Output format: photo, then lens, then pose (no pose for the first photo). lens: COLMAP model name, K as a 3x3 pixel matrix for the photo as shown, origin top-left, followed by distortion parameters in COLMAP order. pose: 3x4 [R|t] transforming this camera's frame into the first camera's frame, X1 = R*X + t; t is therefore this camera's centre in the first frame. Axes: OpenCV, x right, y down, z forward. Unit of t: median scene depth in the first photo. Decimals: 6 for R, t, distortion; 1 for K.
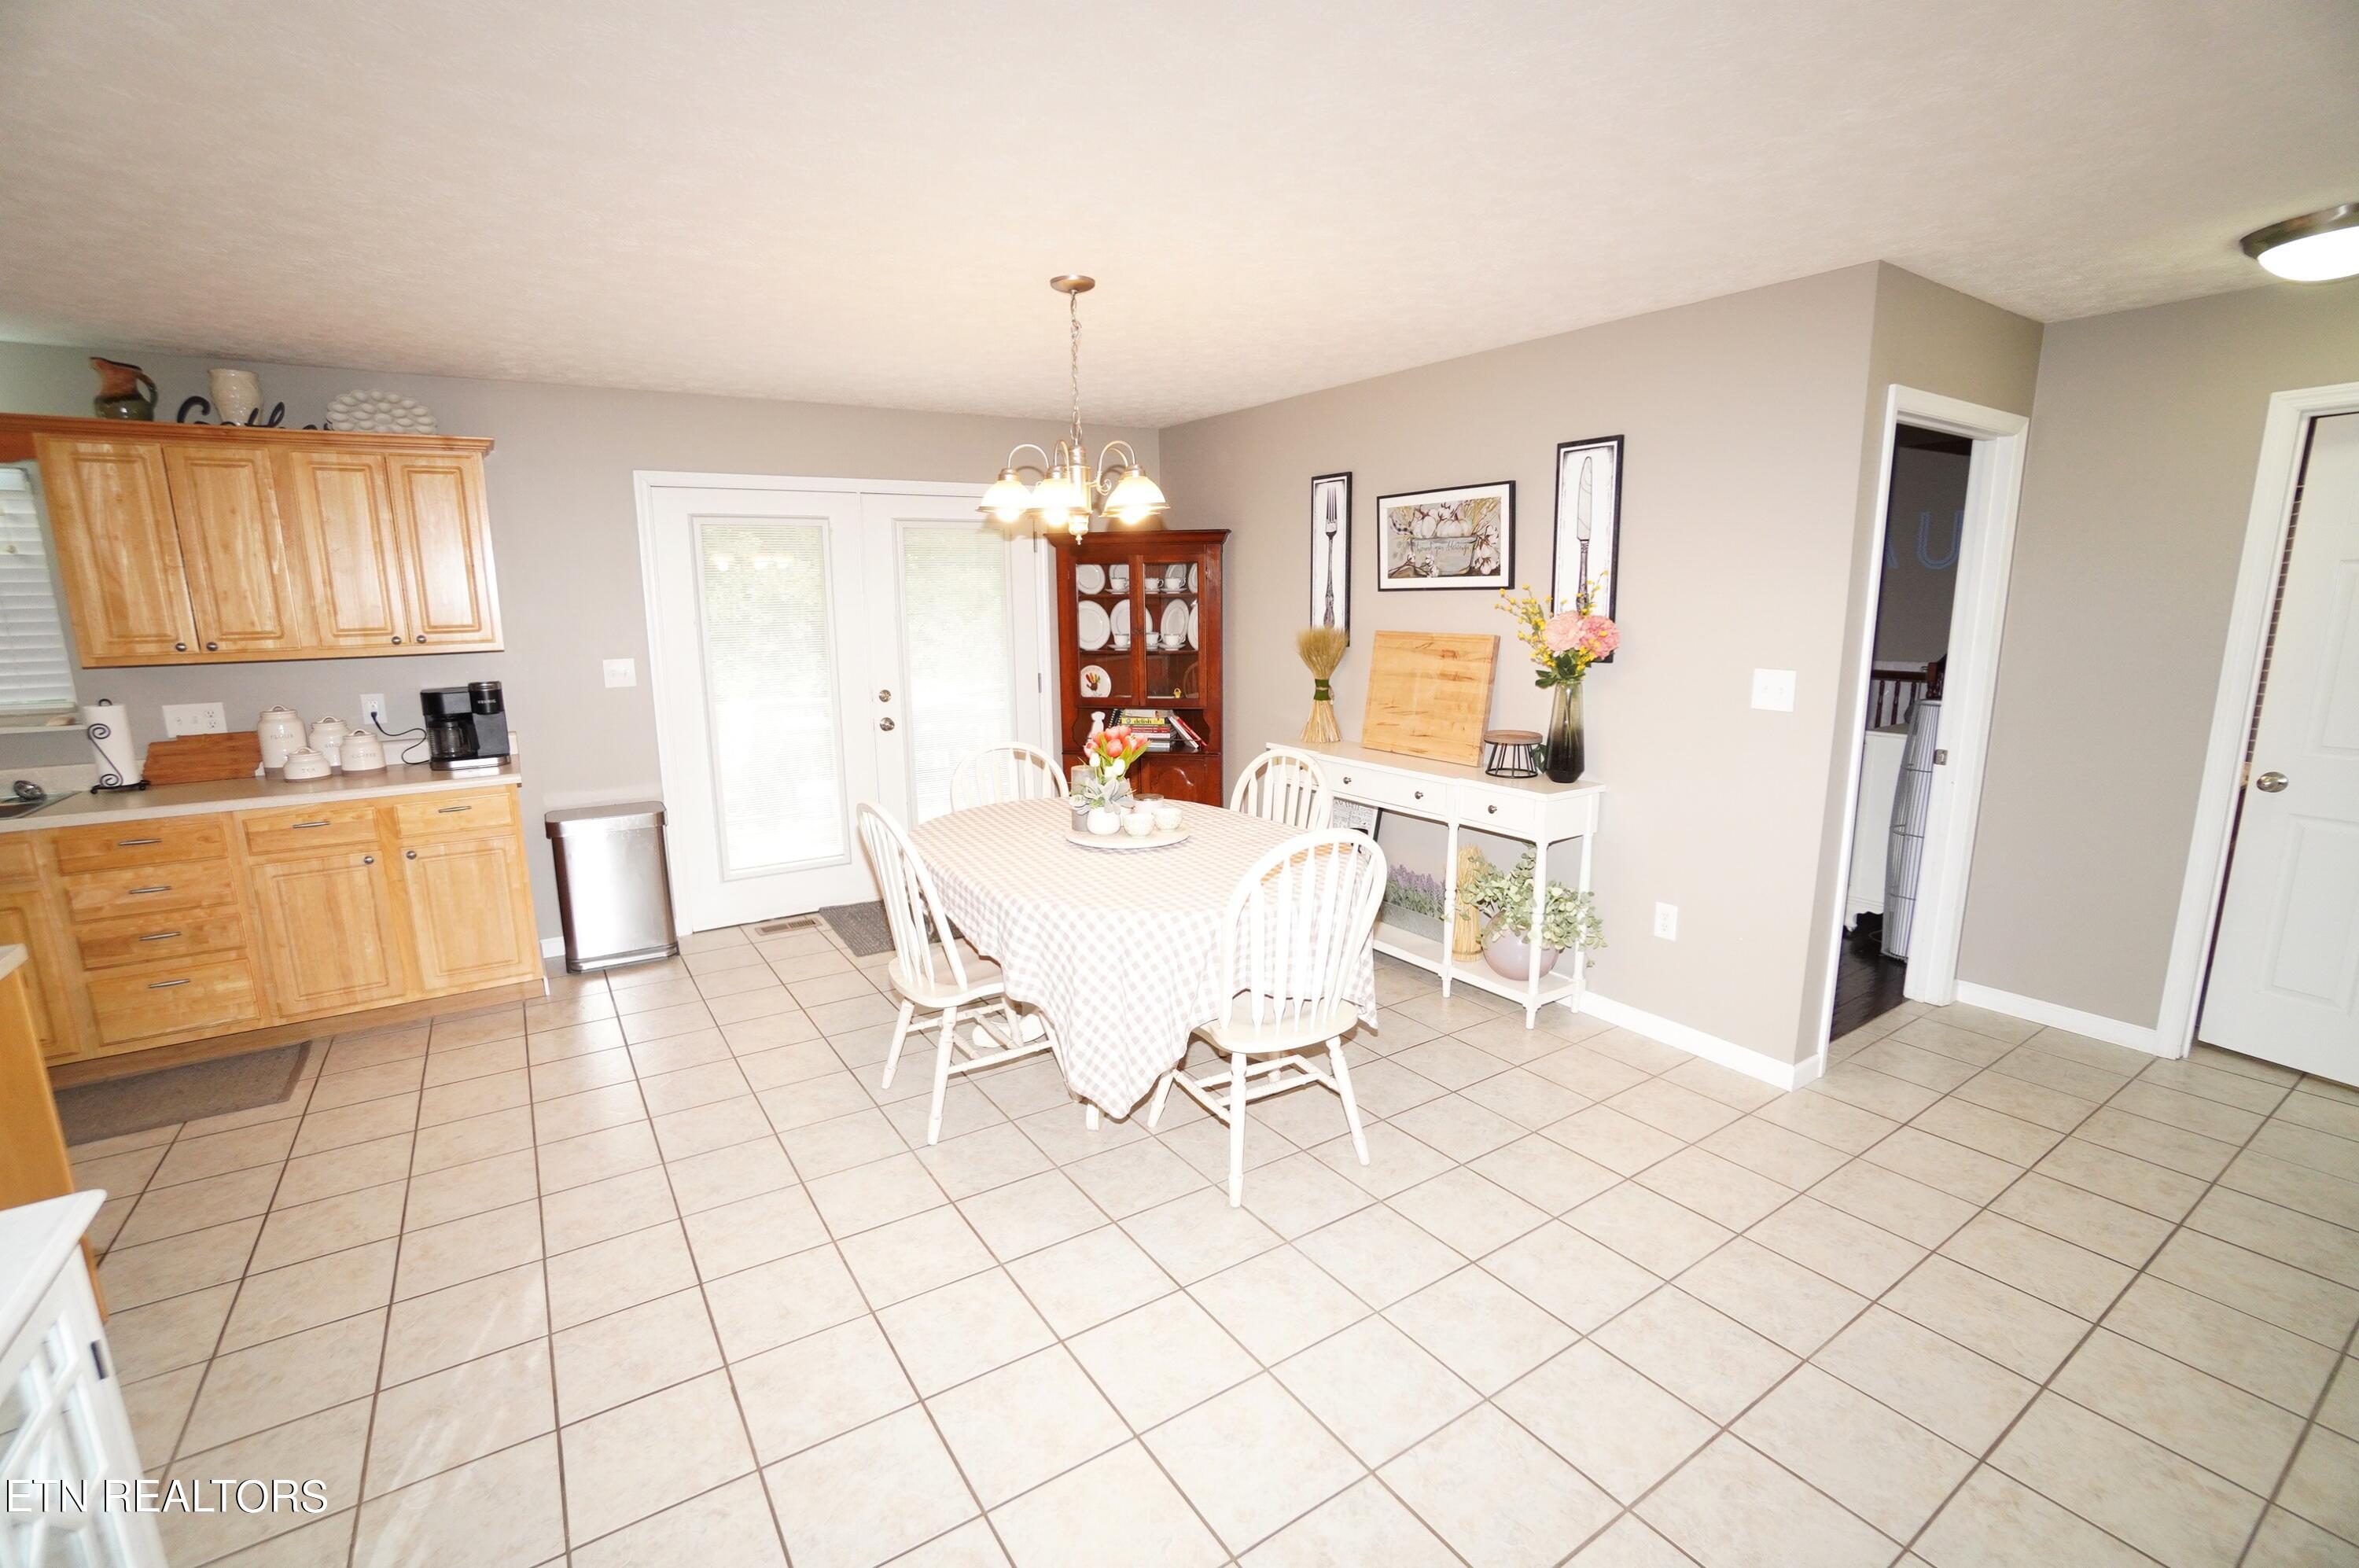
lens RADIAL K [[1033.3, 0, 1169.9], [0, 1033.3, 790.8], [0, 0, 1]] dist [-0.070142, 0.024256]
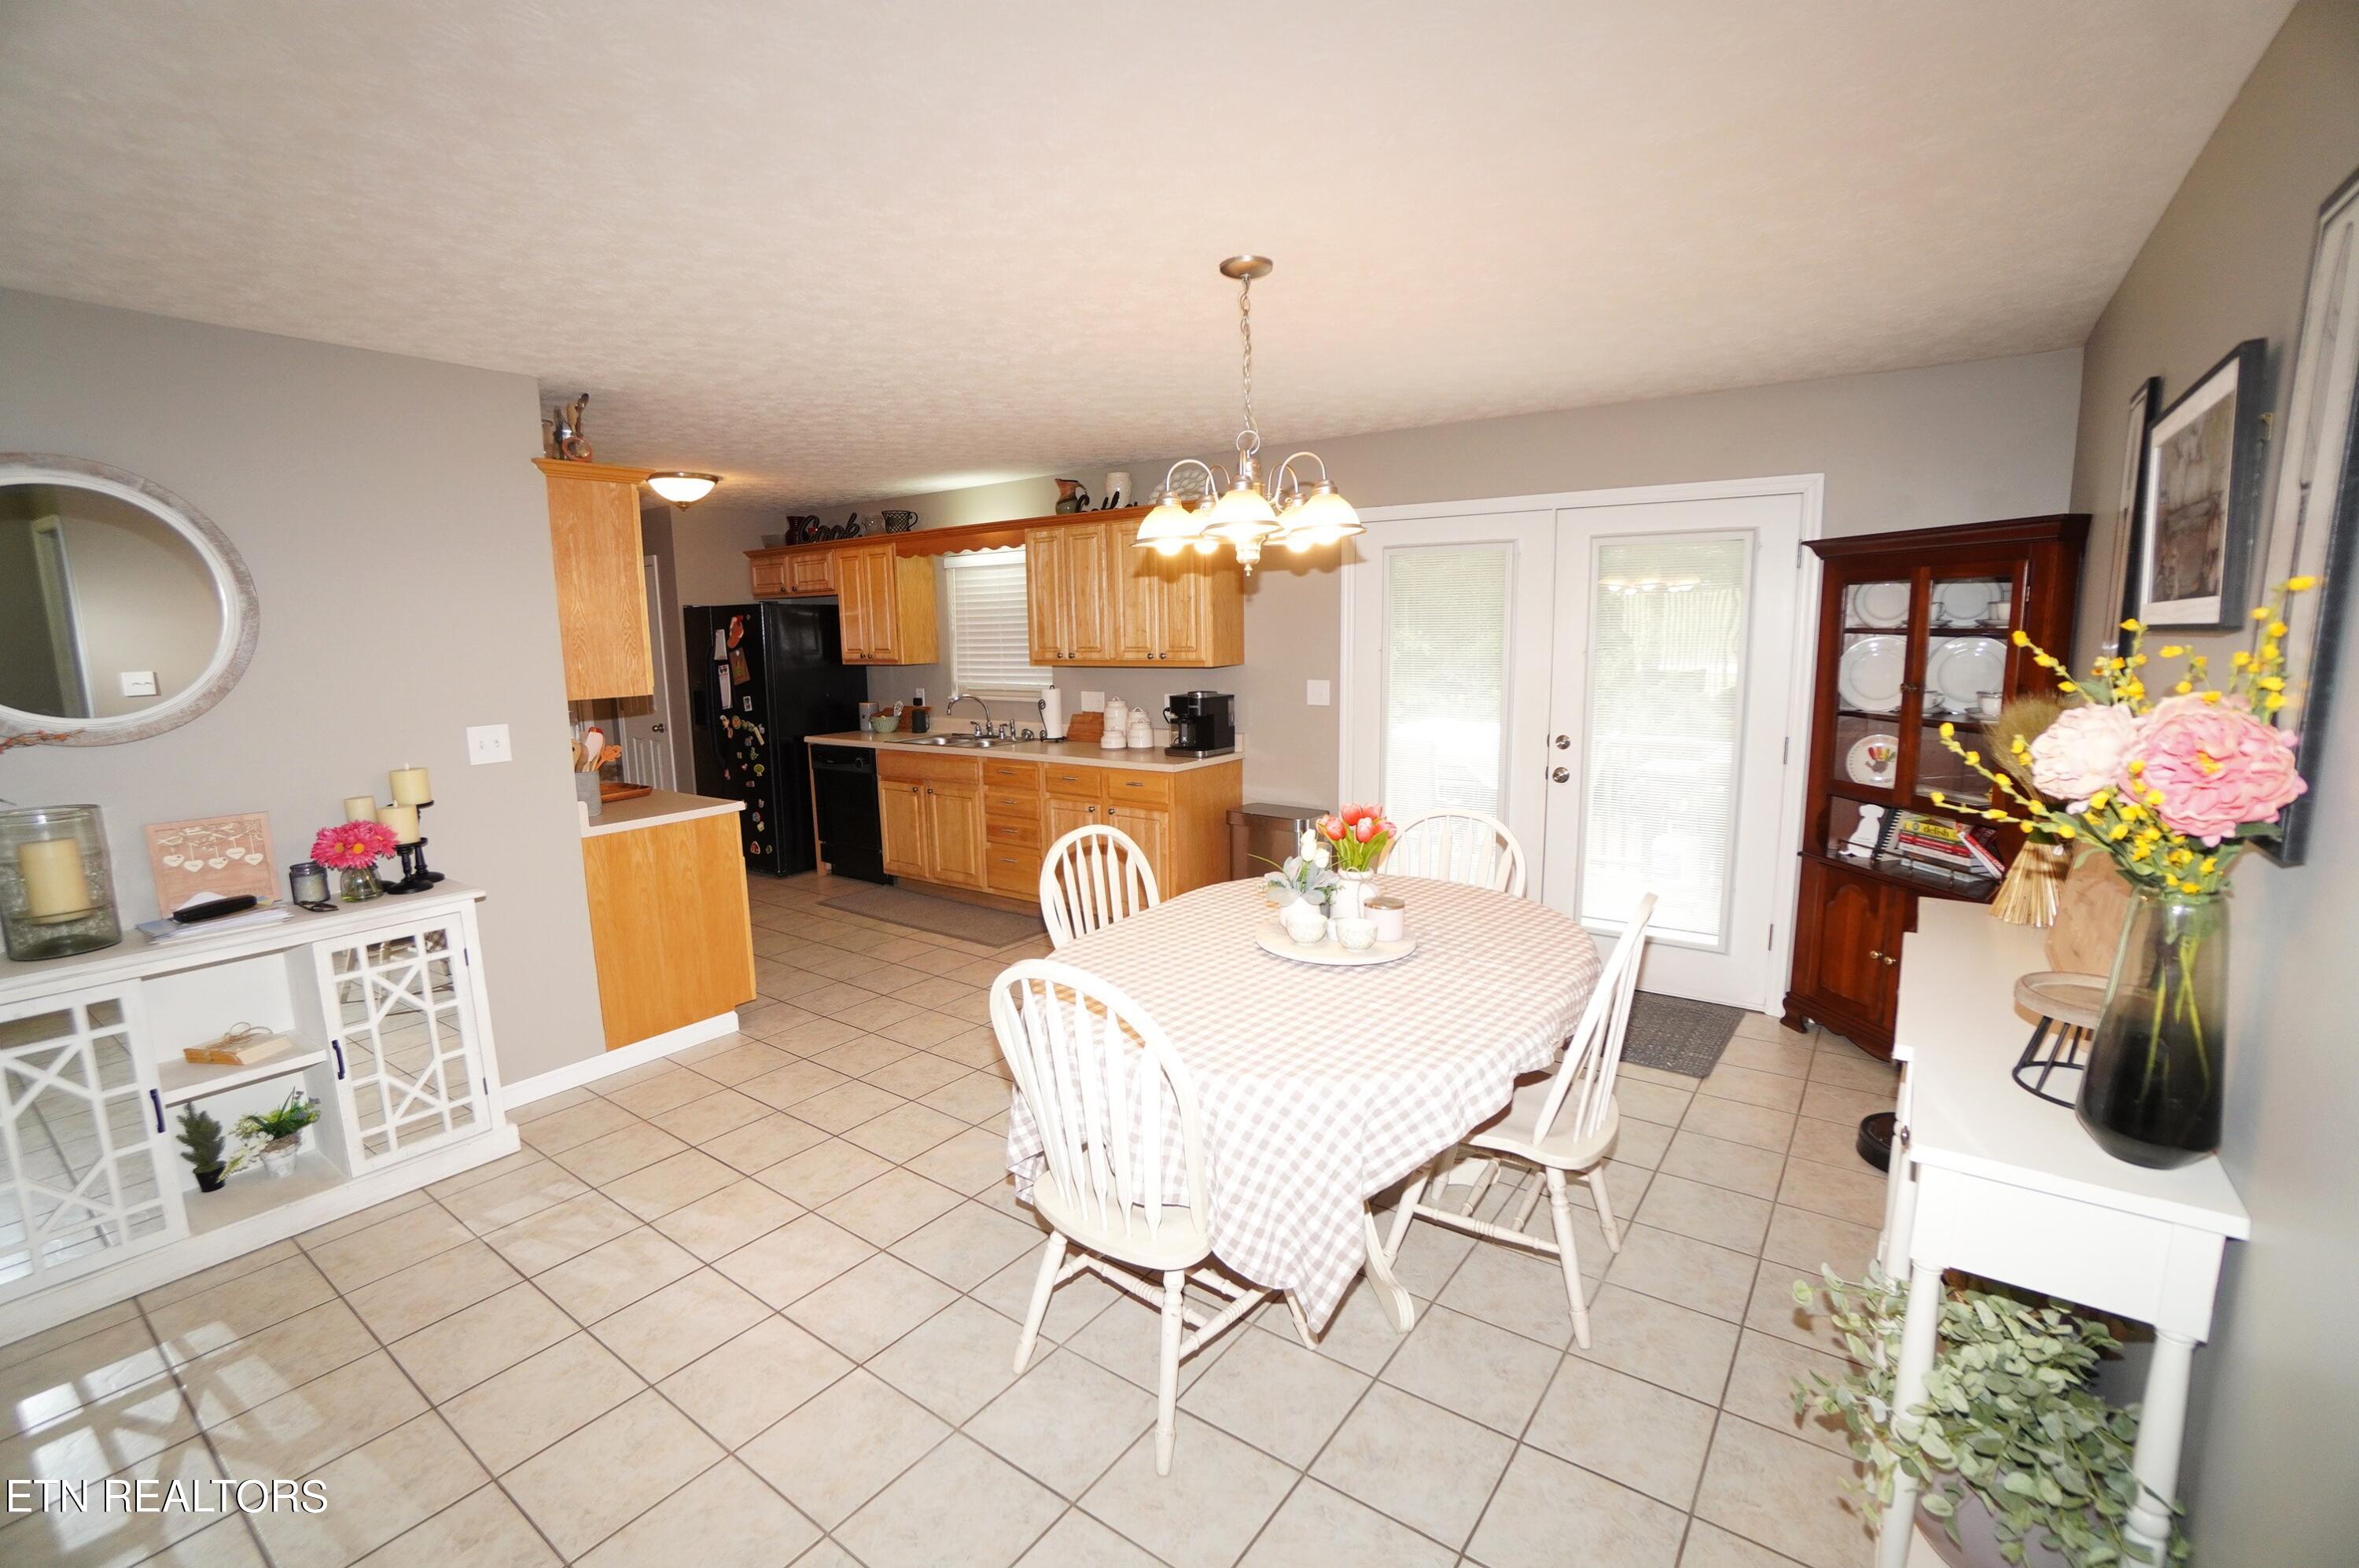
lens RADIAL K [[1033.3, 0, 1169.9], [0, 1033.3, 790.8], [0, 0, 1]] dist [-0.070142, 0.024256]
pose [[0.350866, 0.150429, -0.924264, 0.526837], [-0.165605, 0.981423, 0.096866, -0.104897], [0.921666, 0.119075, 0.369260, 0.497214]]
